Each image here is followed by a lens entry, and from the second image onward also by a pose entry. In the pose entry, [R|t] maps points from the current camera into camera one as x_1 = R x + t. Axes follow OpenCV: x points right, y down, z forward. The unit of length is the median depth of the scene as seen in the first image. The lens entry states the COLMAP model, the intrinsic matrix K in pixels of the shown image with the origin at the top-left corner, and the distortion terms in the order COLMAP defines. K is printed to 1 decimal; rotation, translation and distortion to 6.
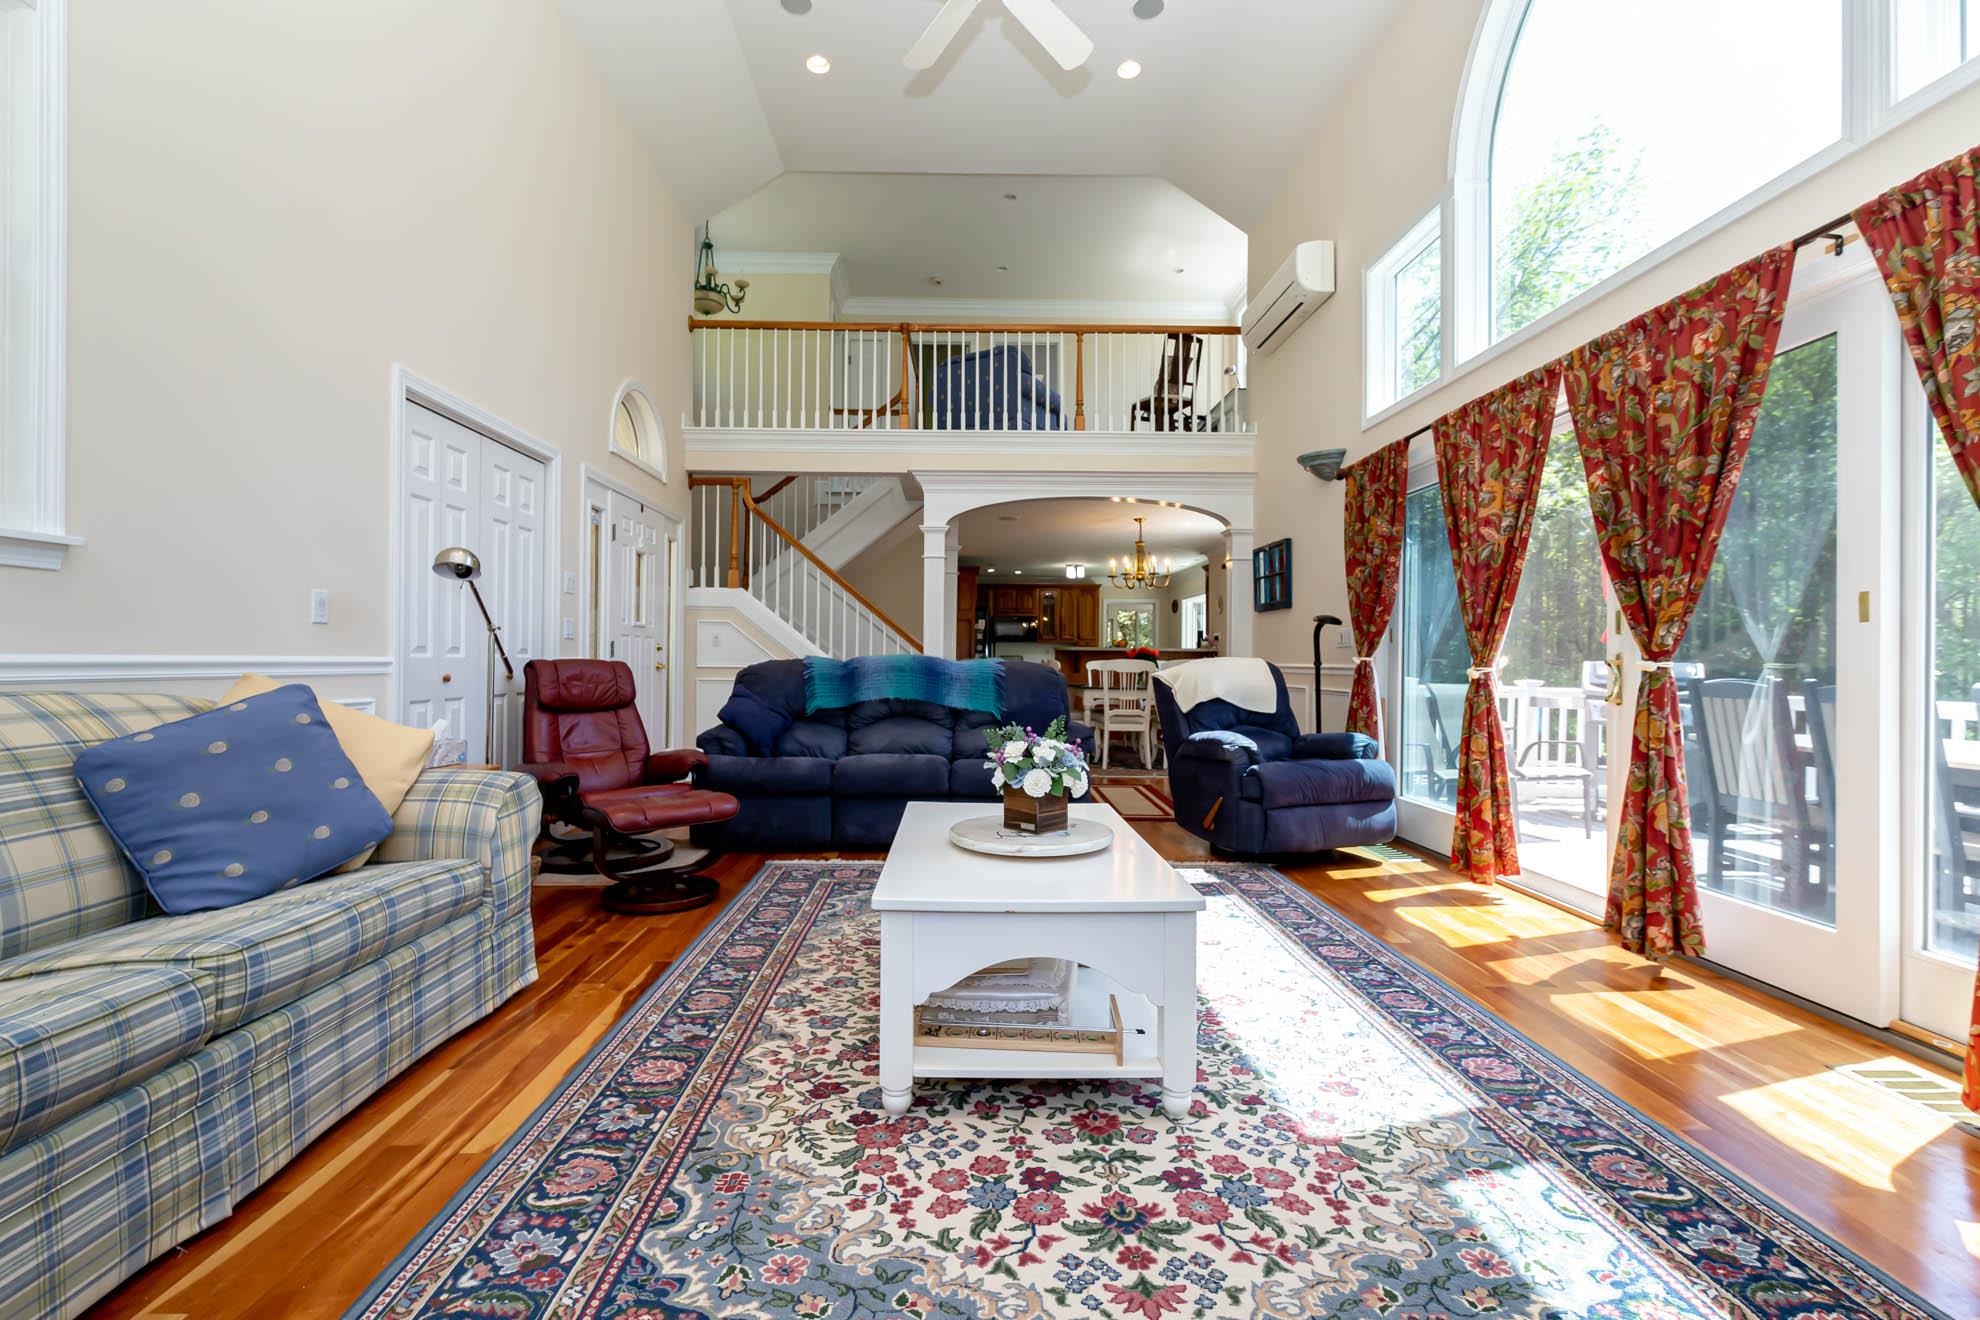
lens RADIAL K [[860.6, 0, 978.1], [0, 860.6, 659.6], [0, 0, 1]] dist [0.006047, -0.001555]
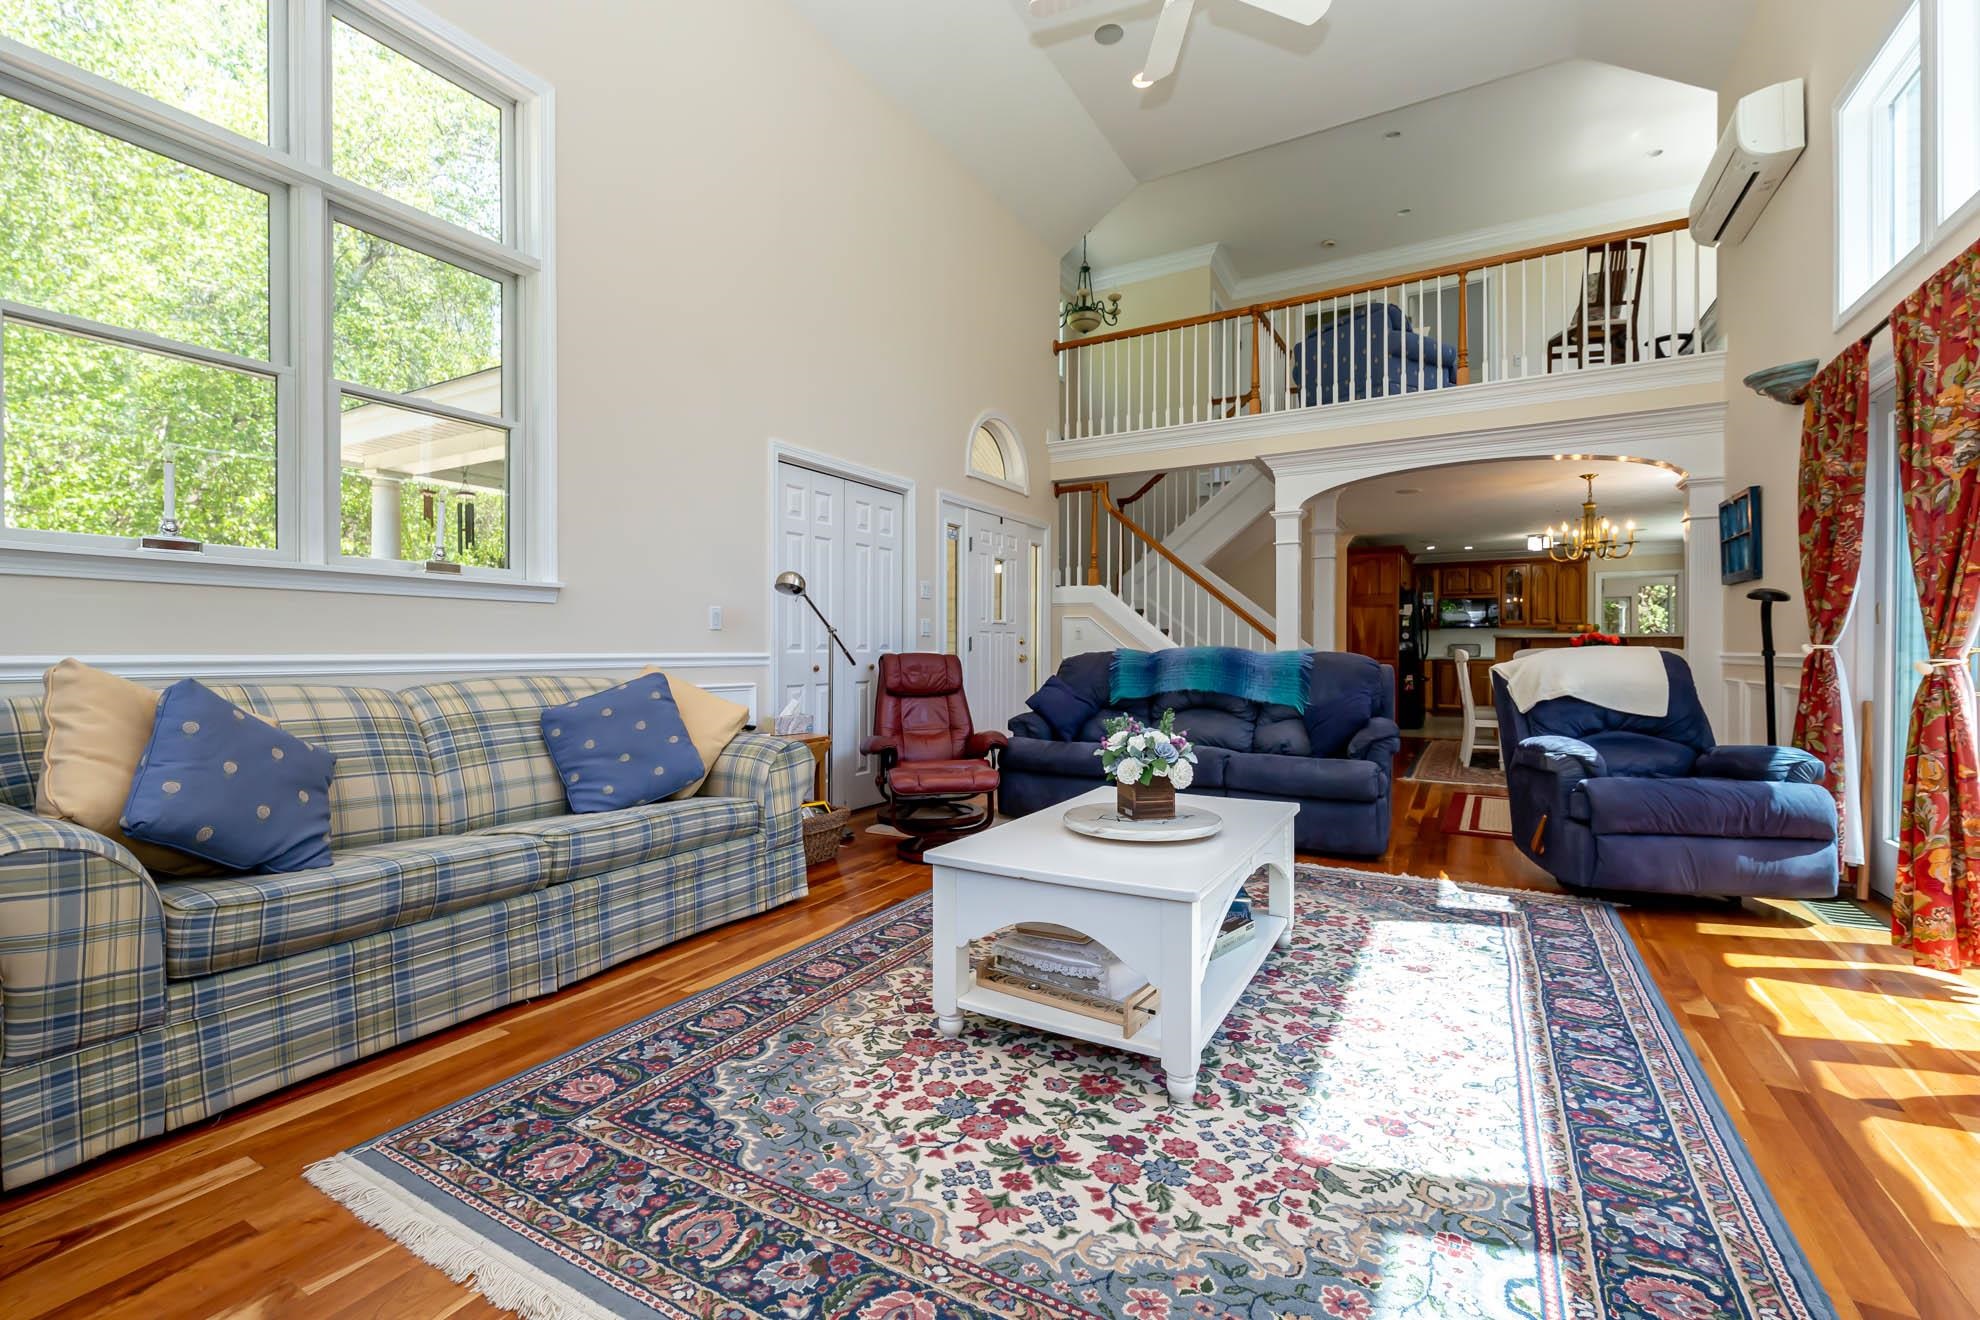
lens RADIAL K [[860.6, 0, 973.3], [0, 860.6, 652.9], [0, 0, 1]] dist [0.006047, -0.001555]
pose [[0.854677, -0.005590, -0.519130, 0.383725], [0.007425, 0.999971, 0.001455, -0.003183], [0.519107, -0.005098, 0.854694, 0.000639]]
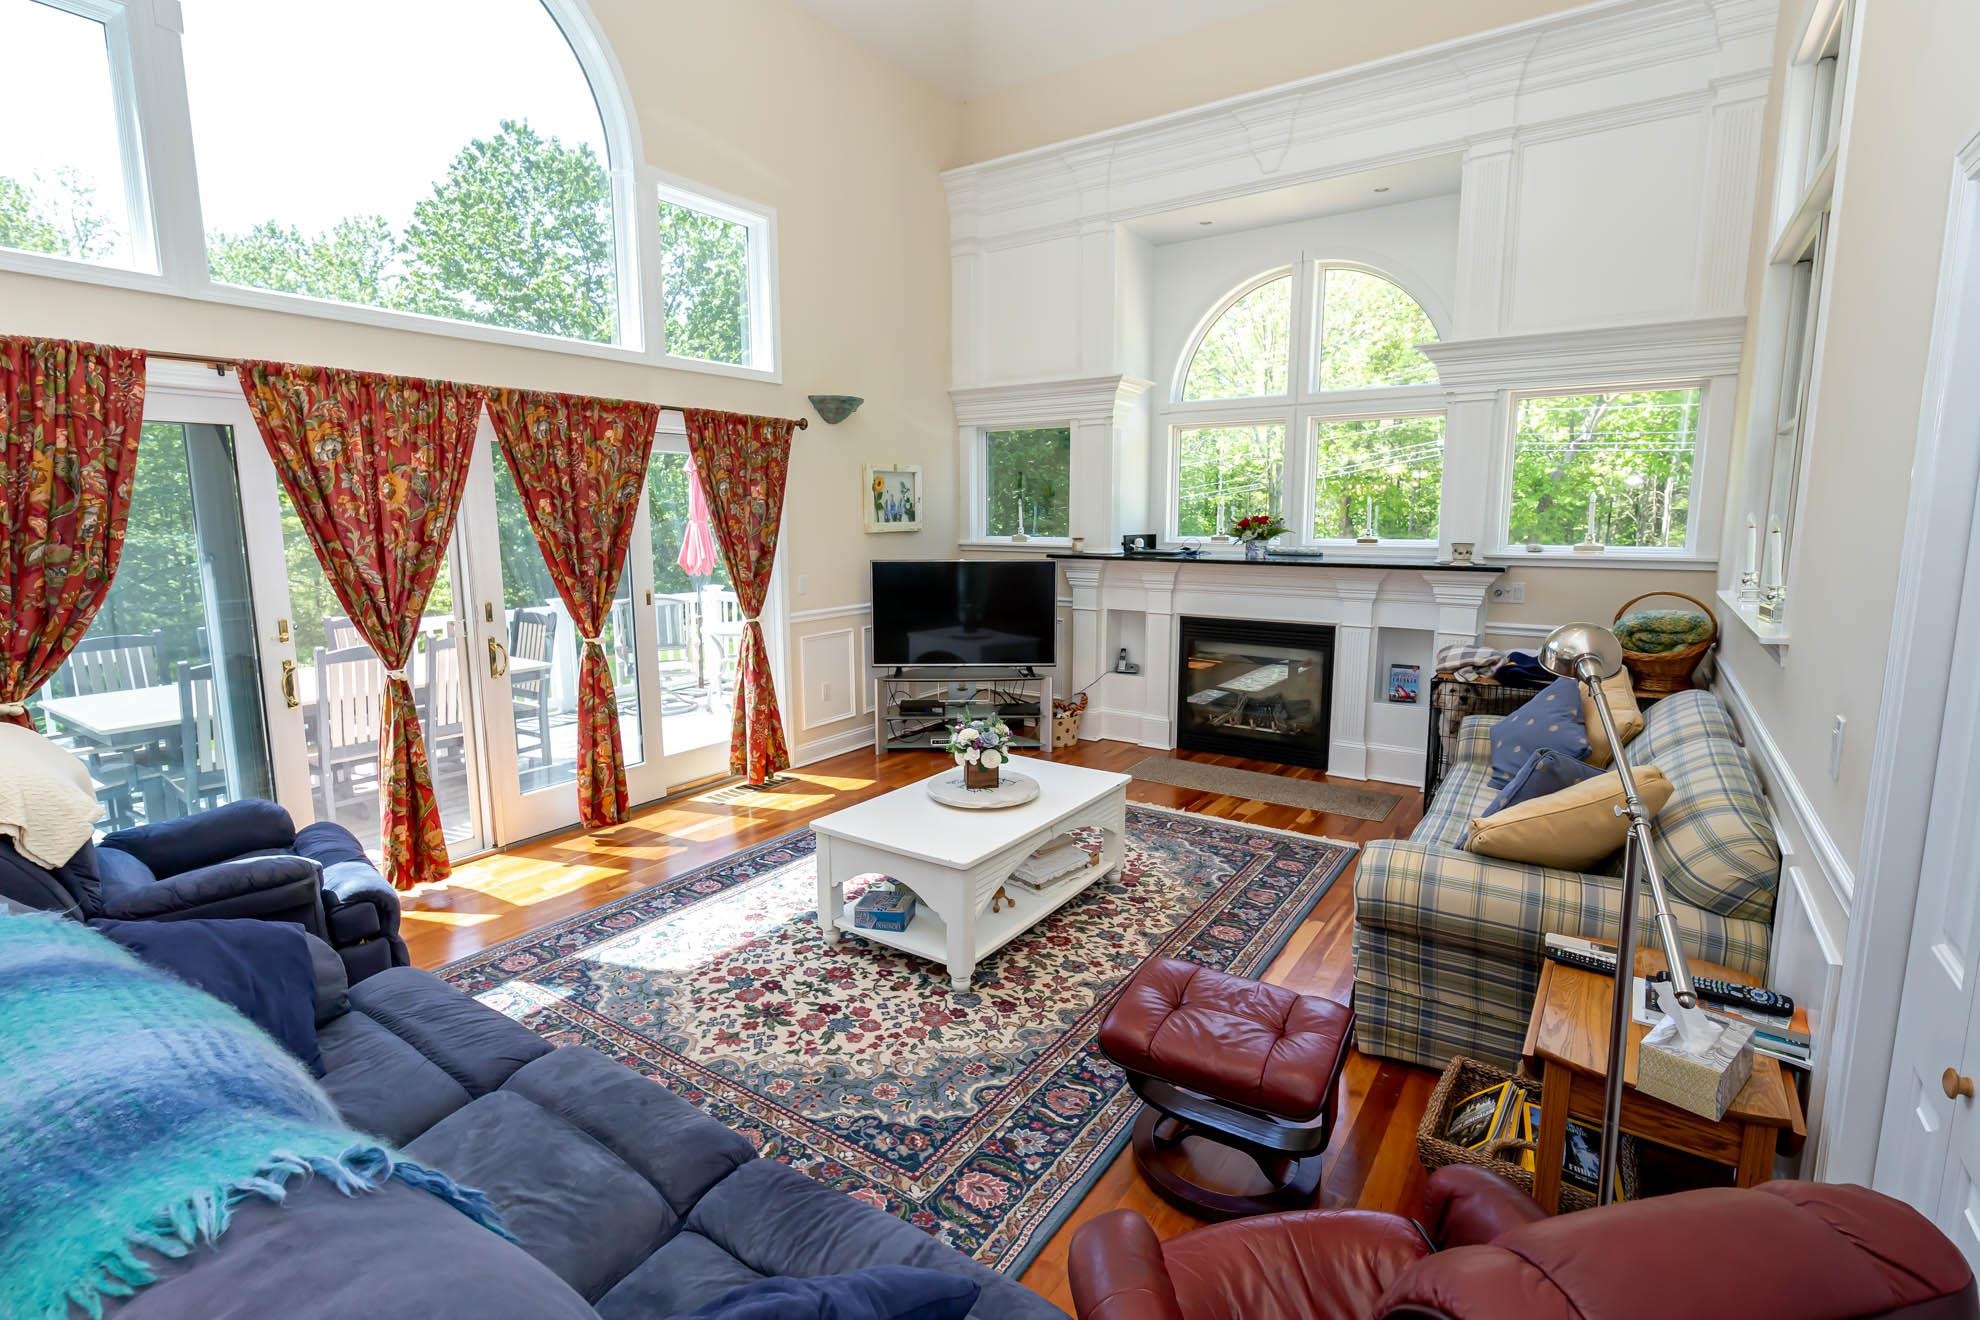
lens RADIAL K [[944.5, 0, 973.2], [0, 944.5, 648.1], [0, 0, 1]] dist [-0.004318, -0.000111]
pose [[-0.810746, -0.091116, 0.578264, -0.730354], [-0.006326, 0.989119, 0.146984, -0.233764], [-0.585364, 0.115509, -0.802500, 2.007896]]
